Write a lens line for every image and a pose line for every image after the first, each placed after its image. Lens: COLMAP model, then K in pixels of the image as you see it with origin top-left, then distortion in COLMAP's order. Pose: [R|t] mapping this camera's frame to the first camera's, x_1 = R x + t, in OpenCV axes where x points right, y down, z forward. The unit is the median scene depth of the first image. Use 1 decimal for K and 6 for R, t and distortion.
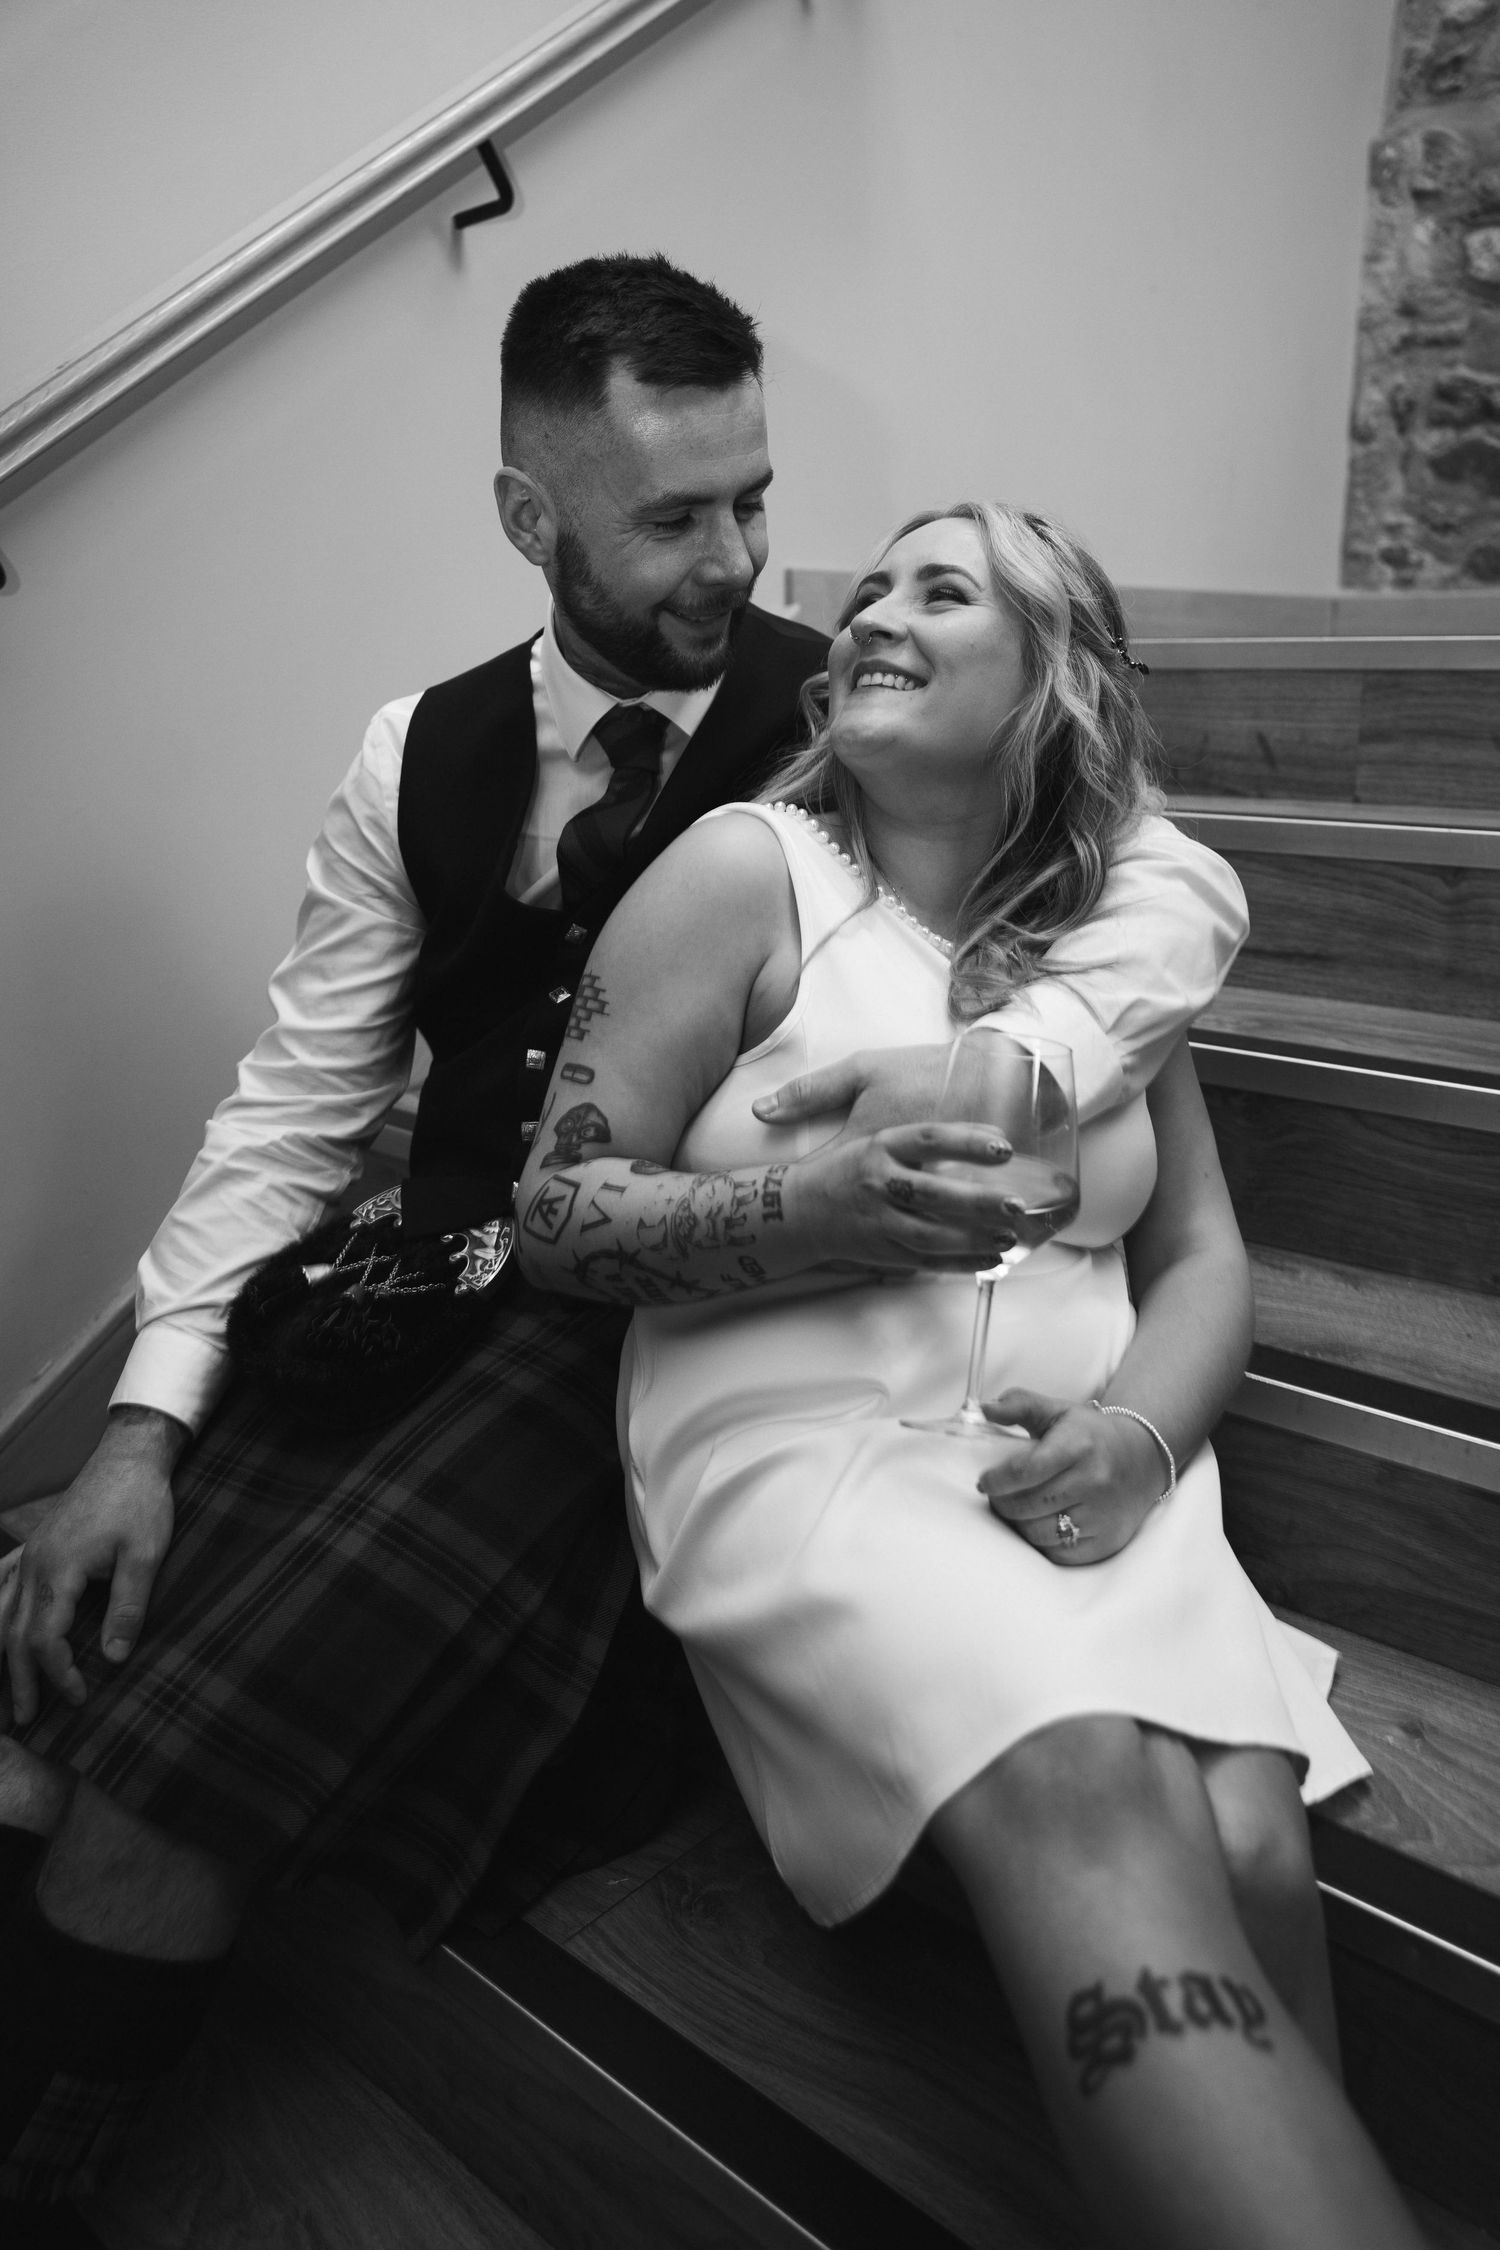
lens RADIAL K [[1421.7, 0, 740.5], [0, 1421.7, 1119.8], [0, 0, 1]] dist [-0.038703, 0.008683]
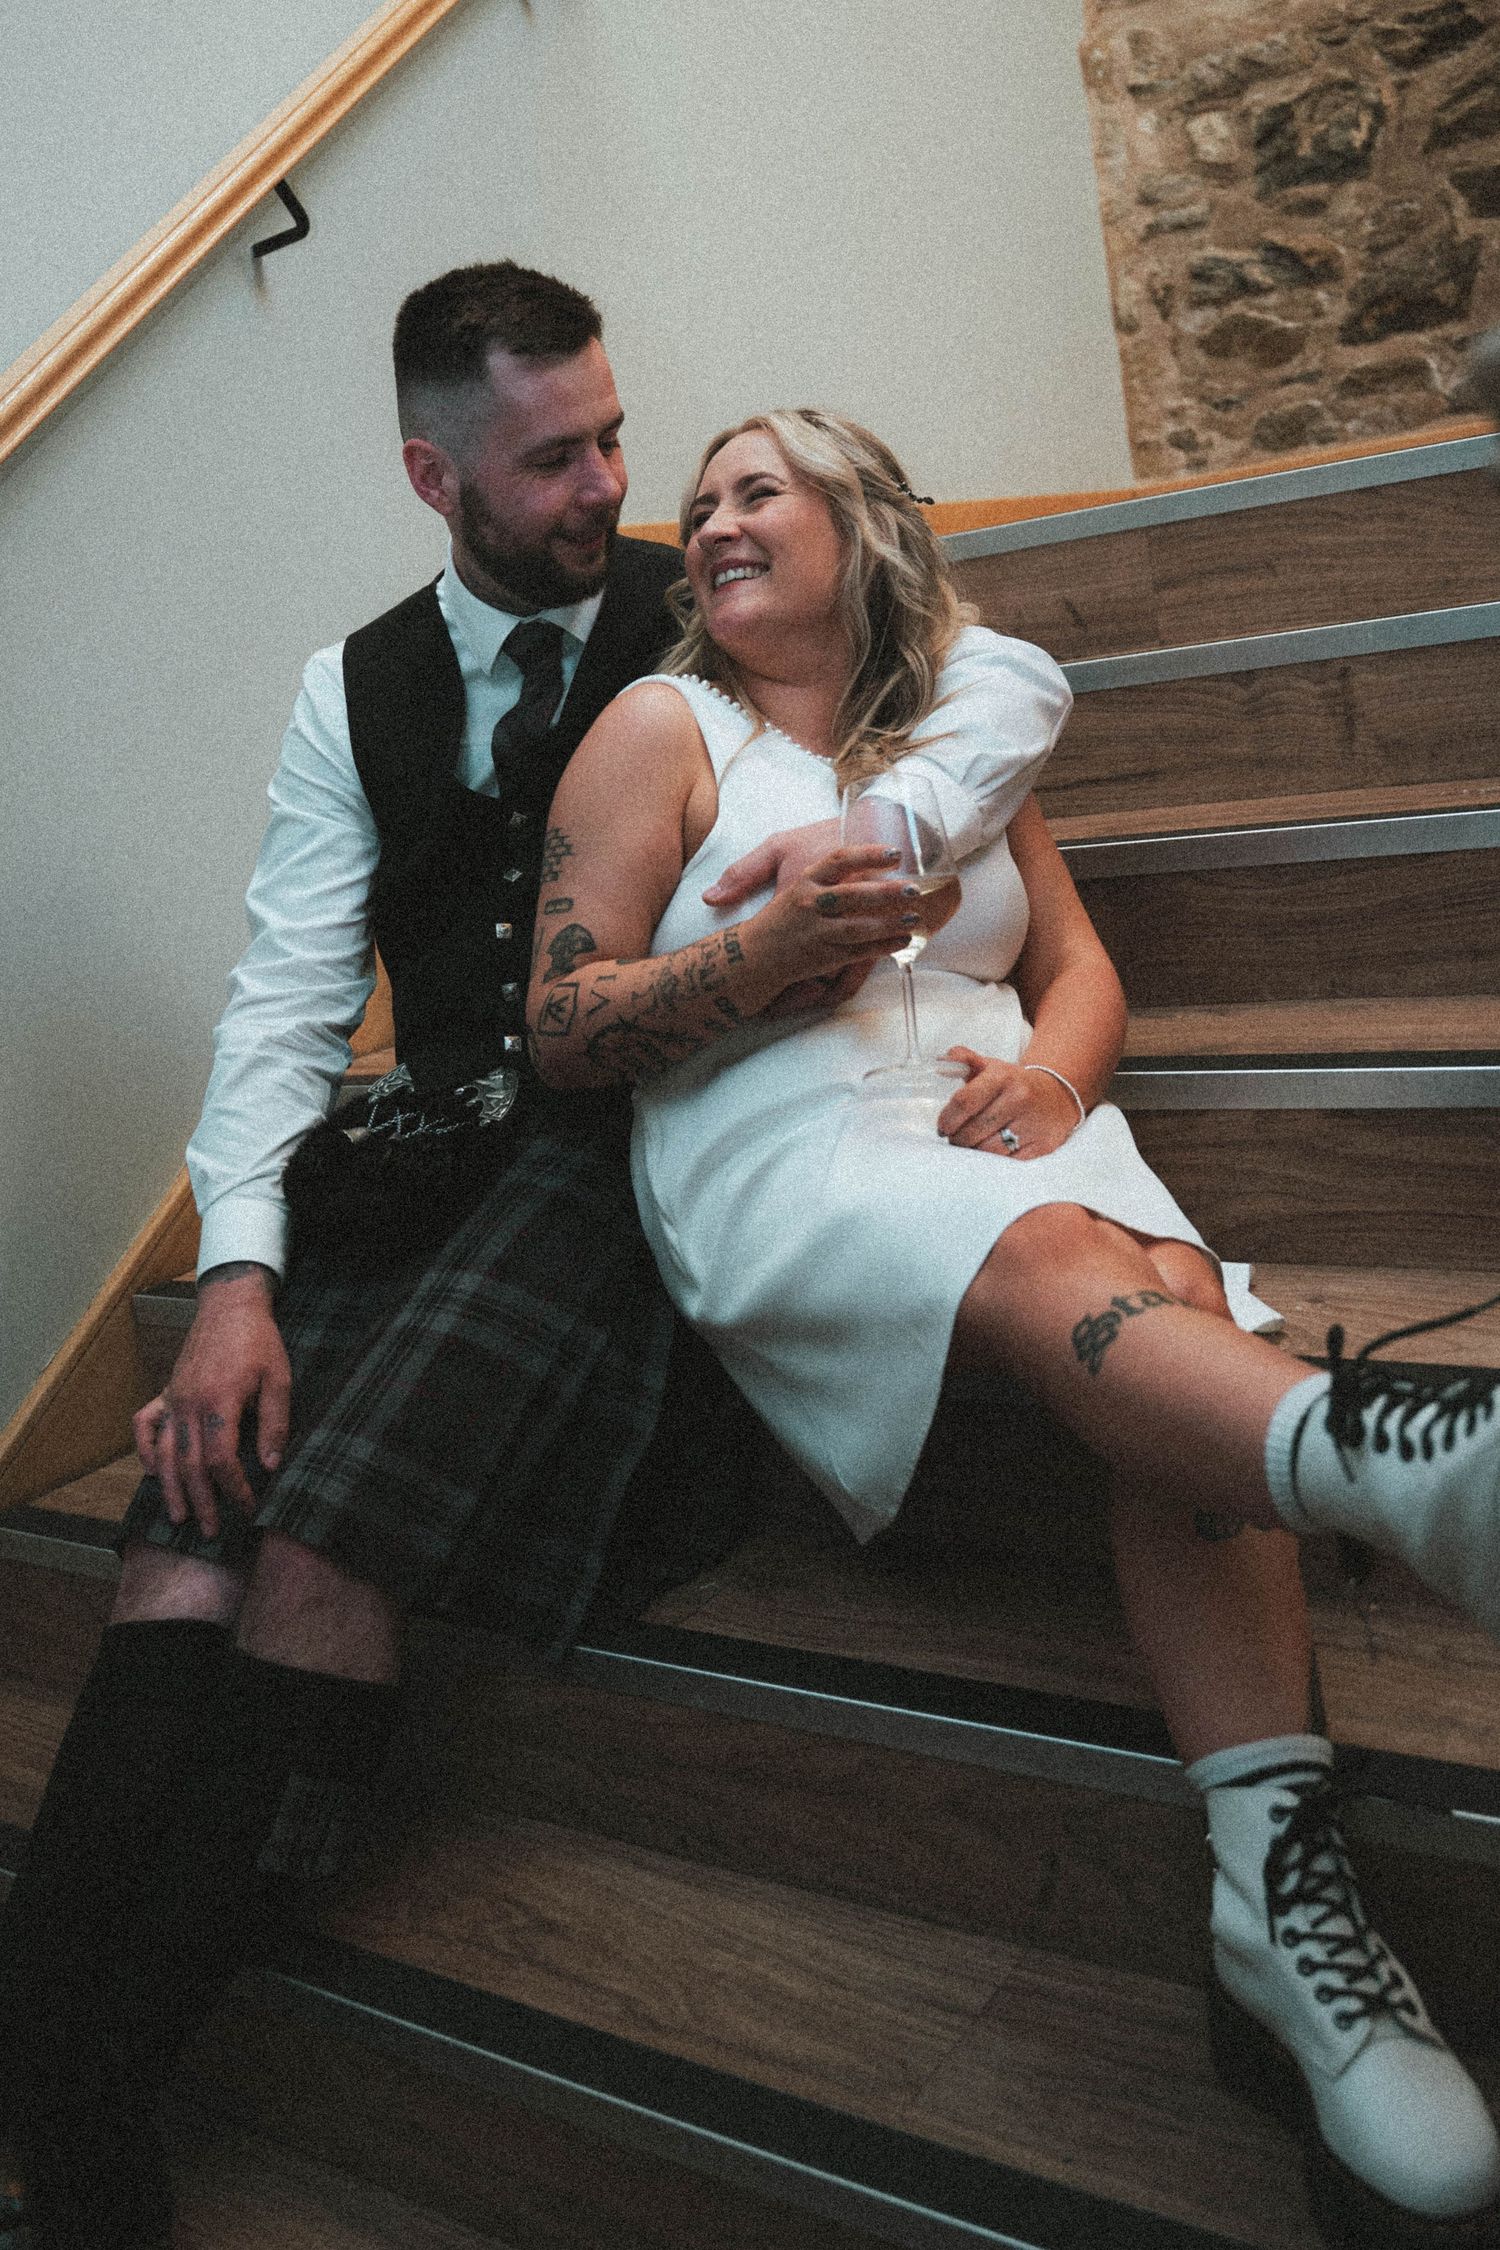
lens RADIAL K [[1663.1, 0, 764.3], [0, 1663.1, 1133.8], [0, 0, 1]] dist [-0.033850, -0.034449]
pose [[0.977629, -0.186381, 0.097483, -0.108727], [0.190020, 0.981340, -0.029396, 0.223142], [-0.090185, 0.047262, 0.994803, -0.413884]]
